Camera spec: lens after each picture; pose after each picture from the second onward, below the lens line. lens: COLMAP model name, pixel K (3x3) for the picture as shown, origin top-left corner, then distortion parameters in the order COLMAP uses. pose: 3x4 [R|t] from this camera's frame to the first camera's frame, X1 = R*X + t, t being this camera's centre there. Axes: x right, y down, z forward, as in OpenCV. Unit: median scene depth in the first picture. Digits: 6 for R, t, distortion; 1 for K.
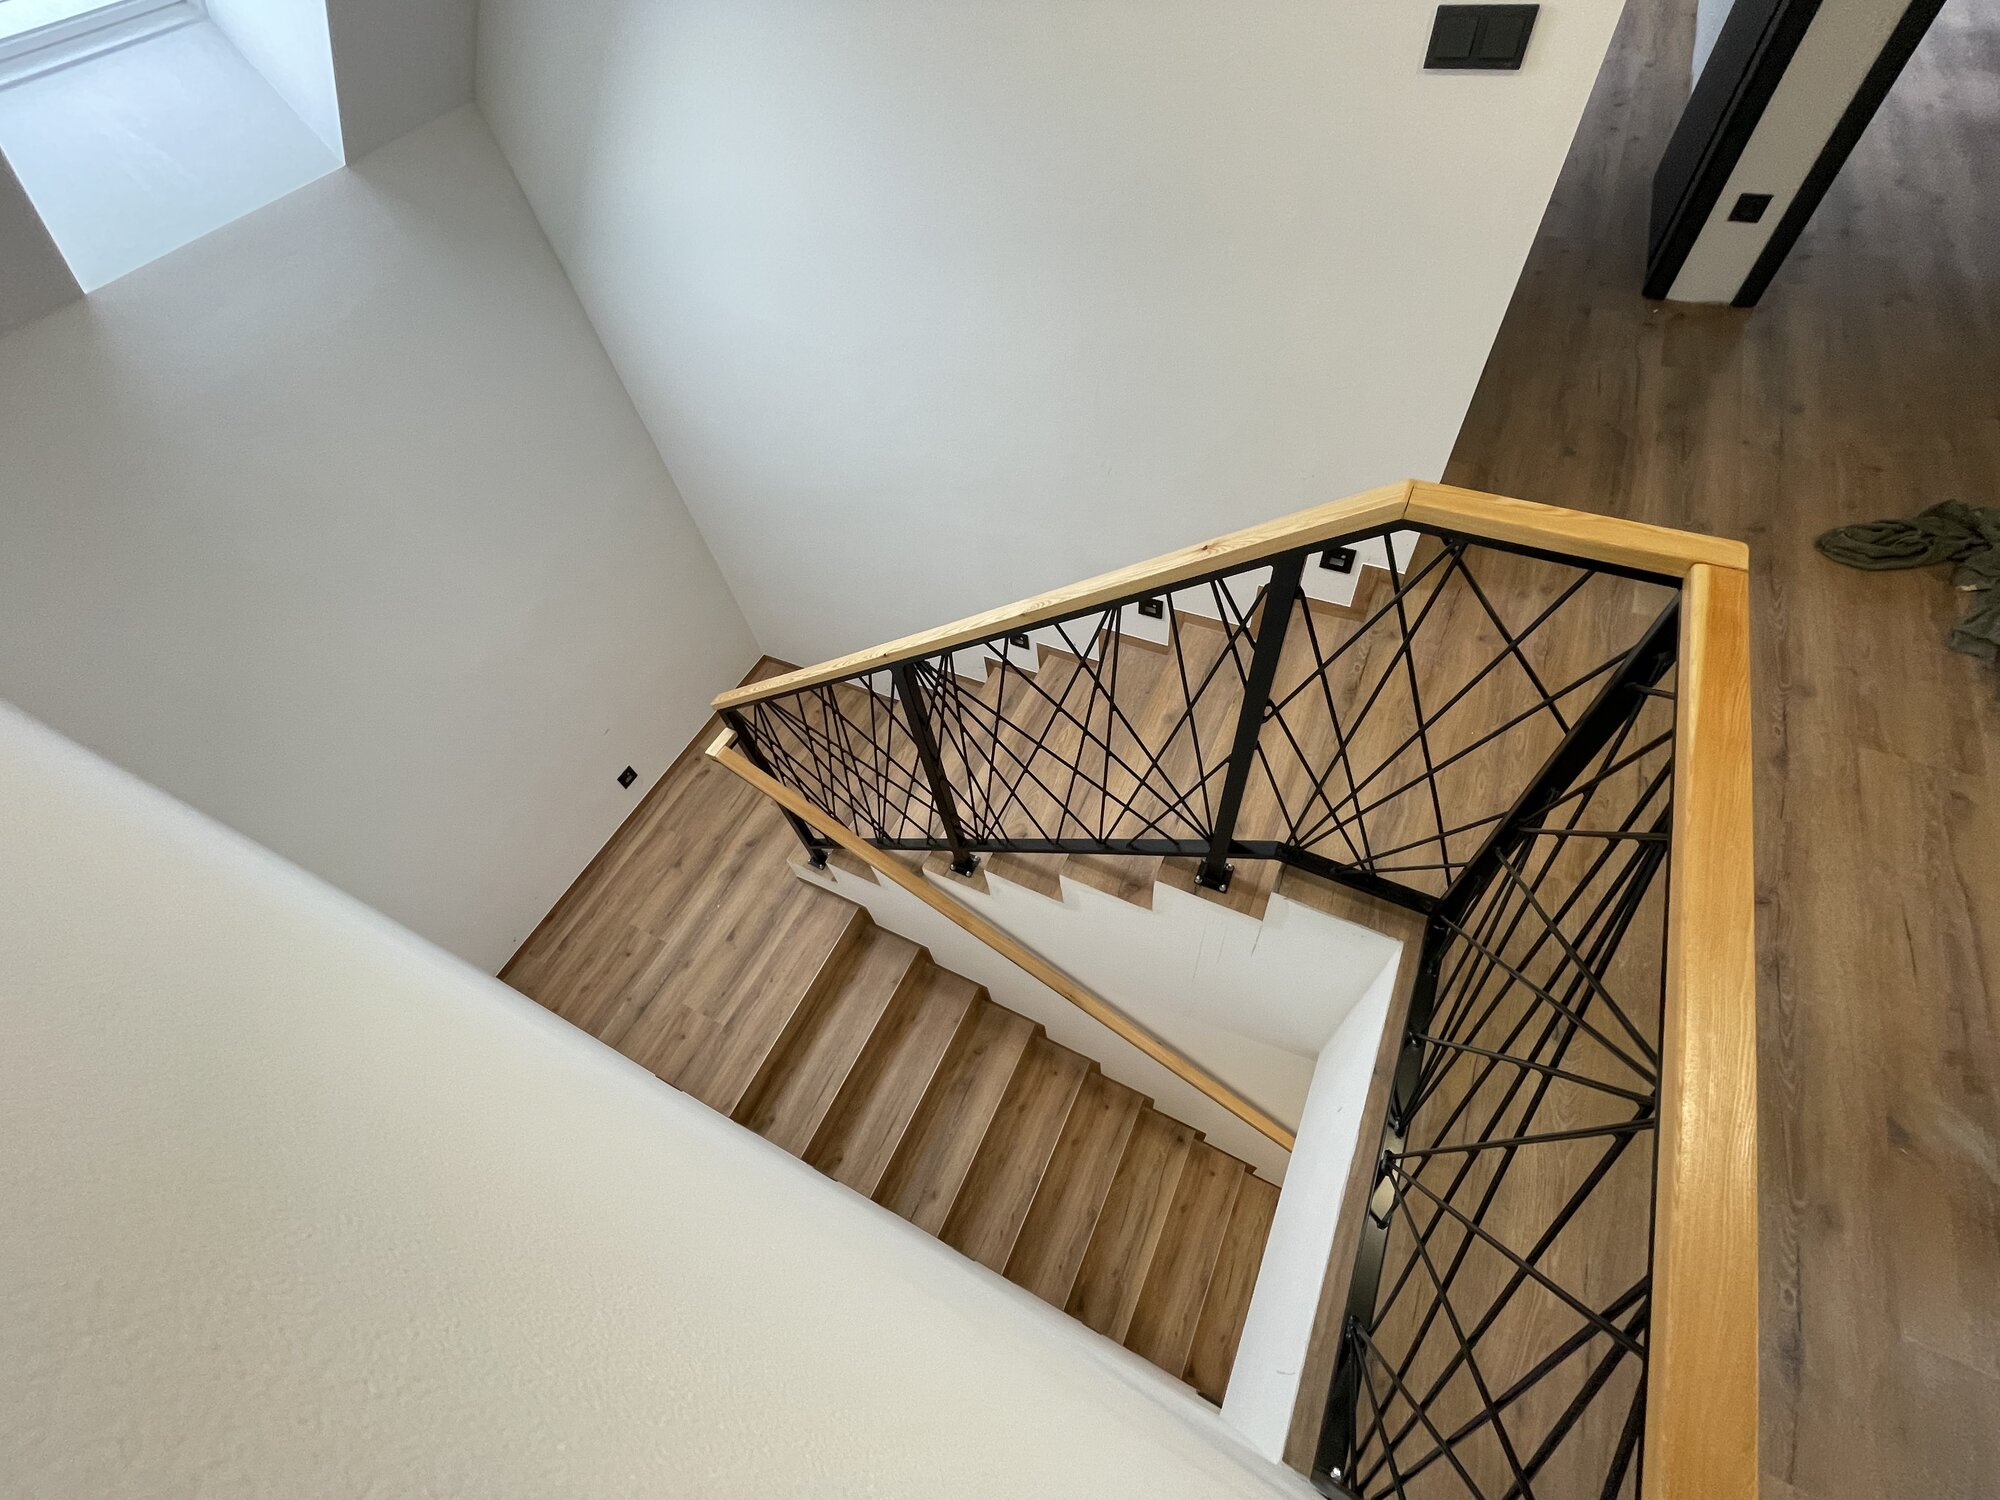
lens RADIAL K [[804.5, 0, 995.3], [0, 804.5, 745.0], [0, 0, 1]] dist [-0.002831, -0.000097]
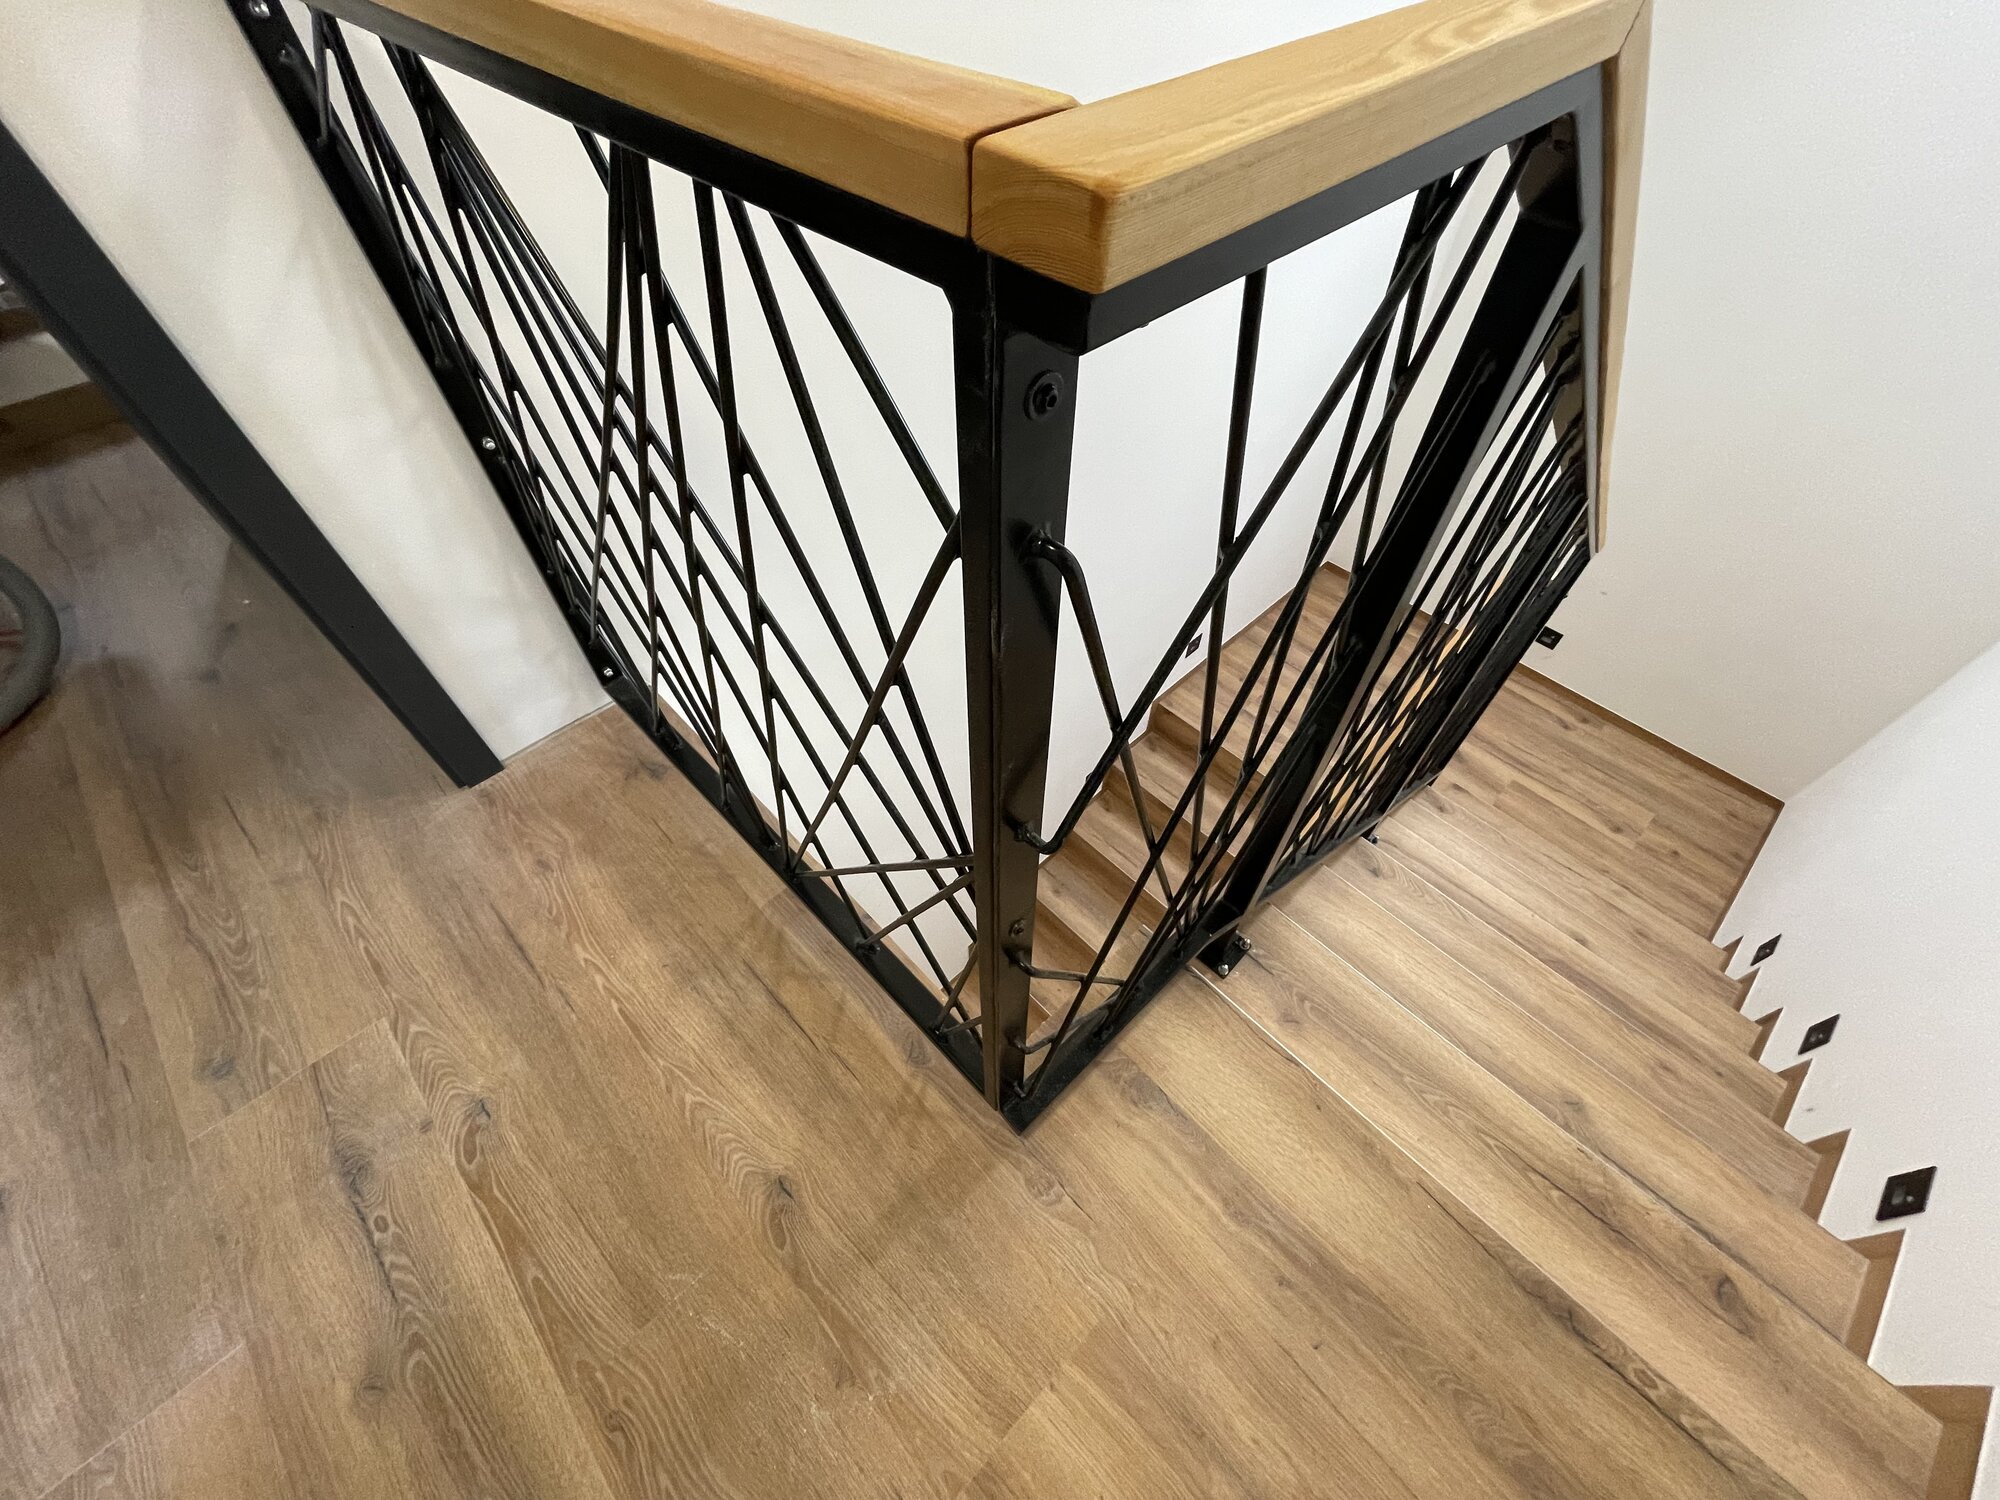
lens RADIAL K [[804.5, 0, 995.3], [0, 804.5, 745.0], [0, 0, 1]] dist [-0.002831, -0.000097]
pose [[-0.326351, 0.808673, -0.489431, 0.307677], [-0.737998, 0.105553, 0.666497, -0.102505], [0.590639, 0.578711, 0.562352, 0.251443]]
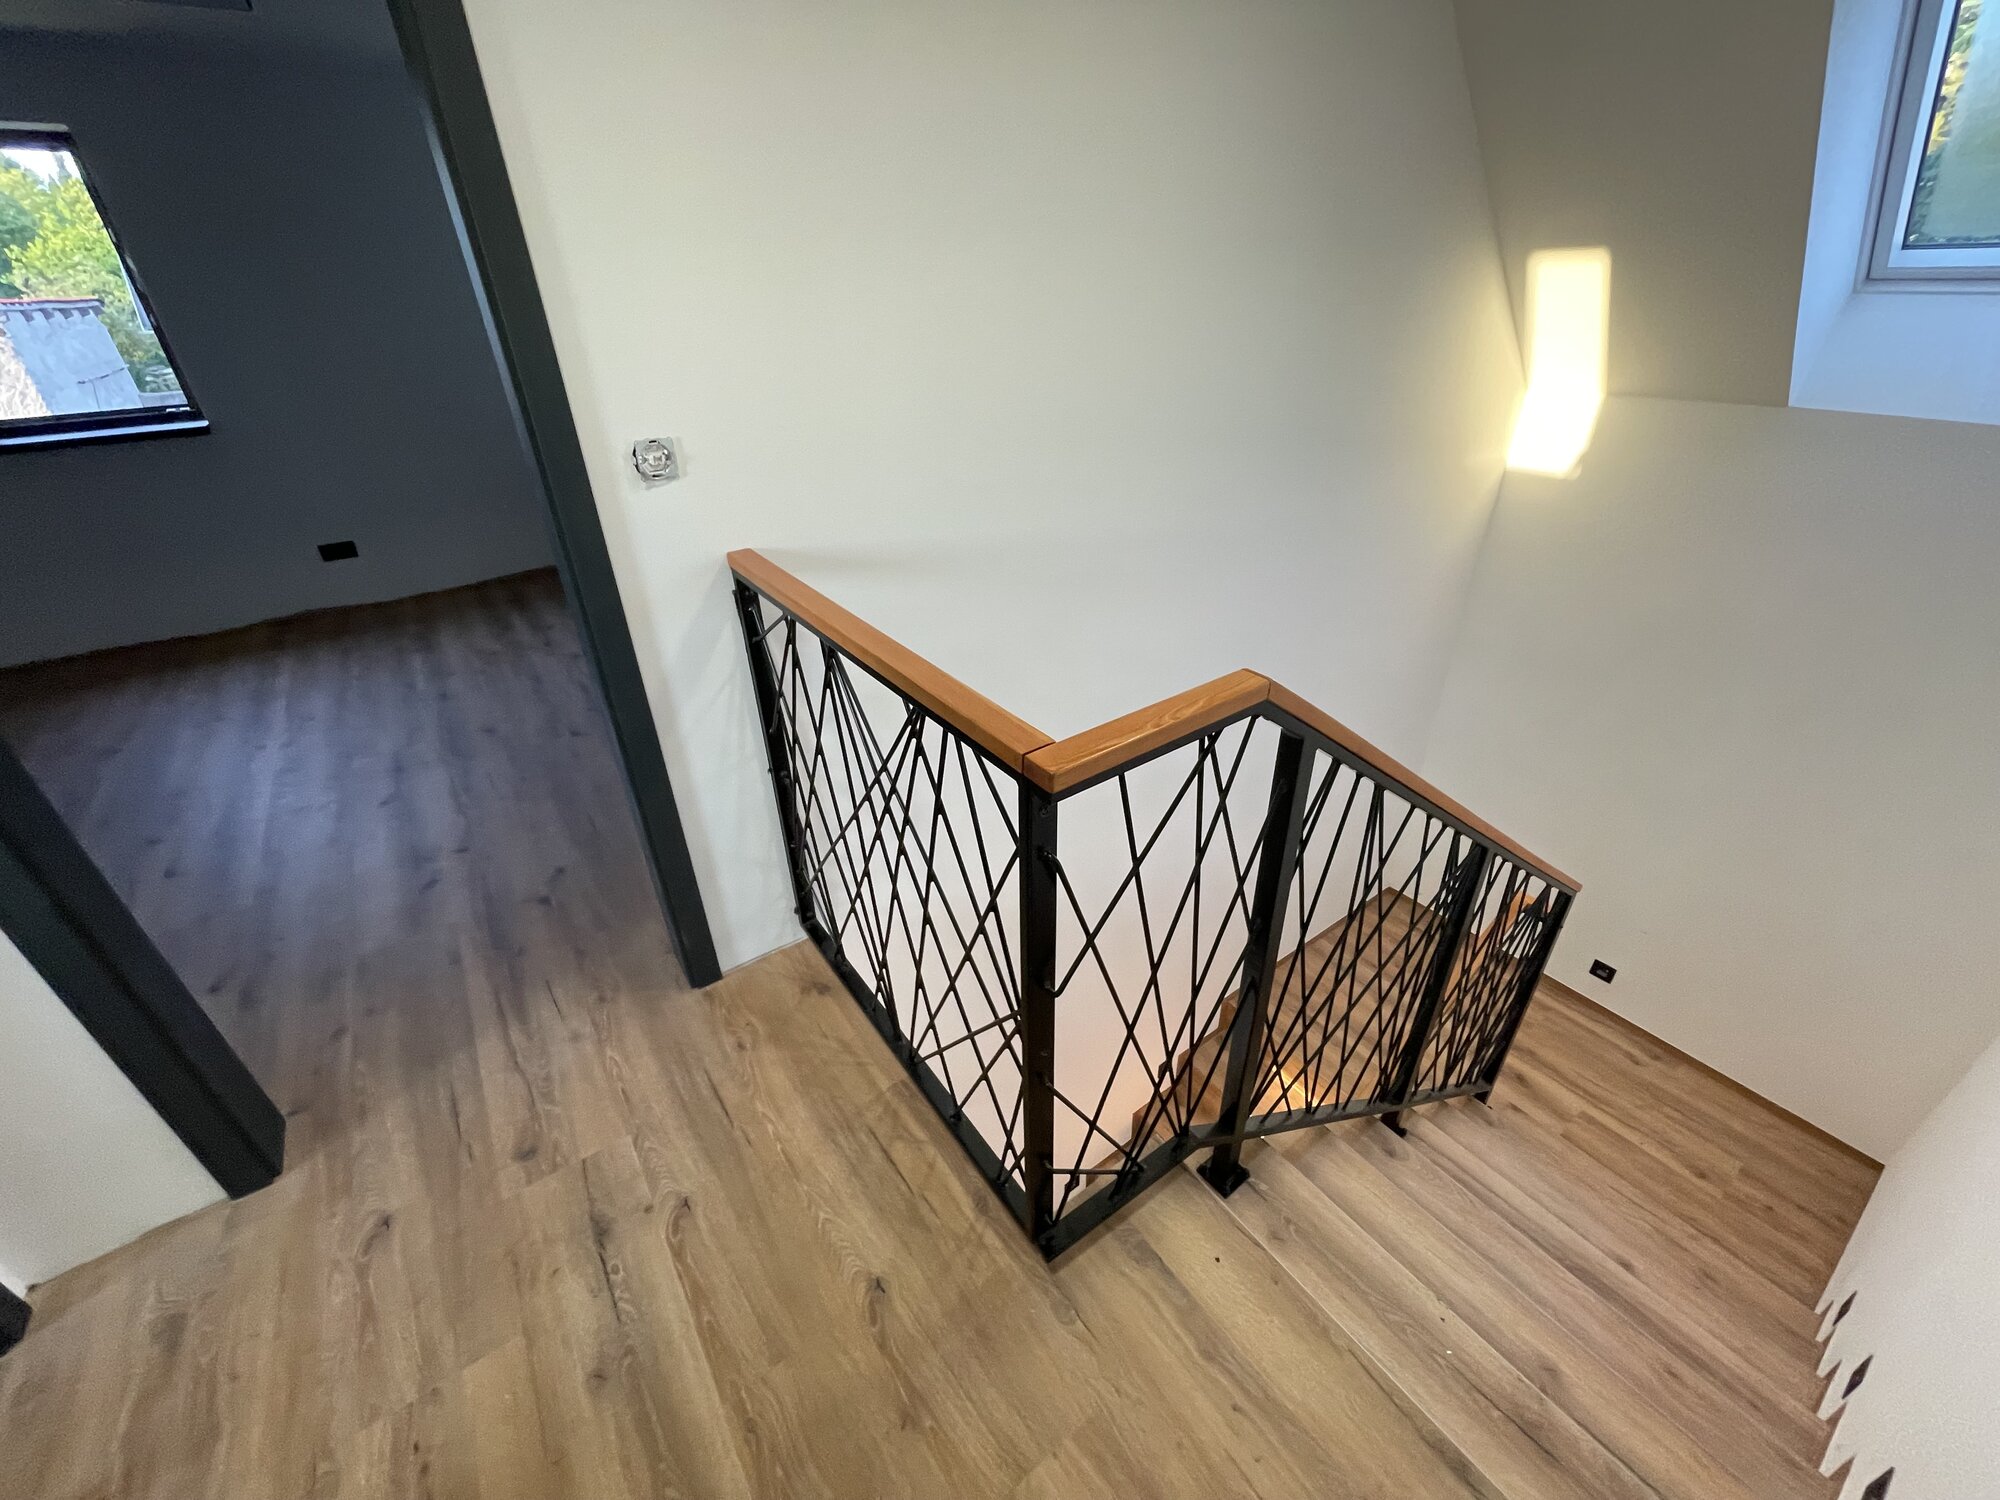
lens RADIAL K [[804.5, 0, 995.3], [0, 804.5, 745.0], [0, 0, 1]] dist [-0.002831, -0.000097]
pose [[-0.456105, 0.557673, -0.693519, 0.423736], [-0.665136, 0.304118, 0.681987, -0.239487], [0.591237, 0.772343, 0.232219, 0.188267]]
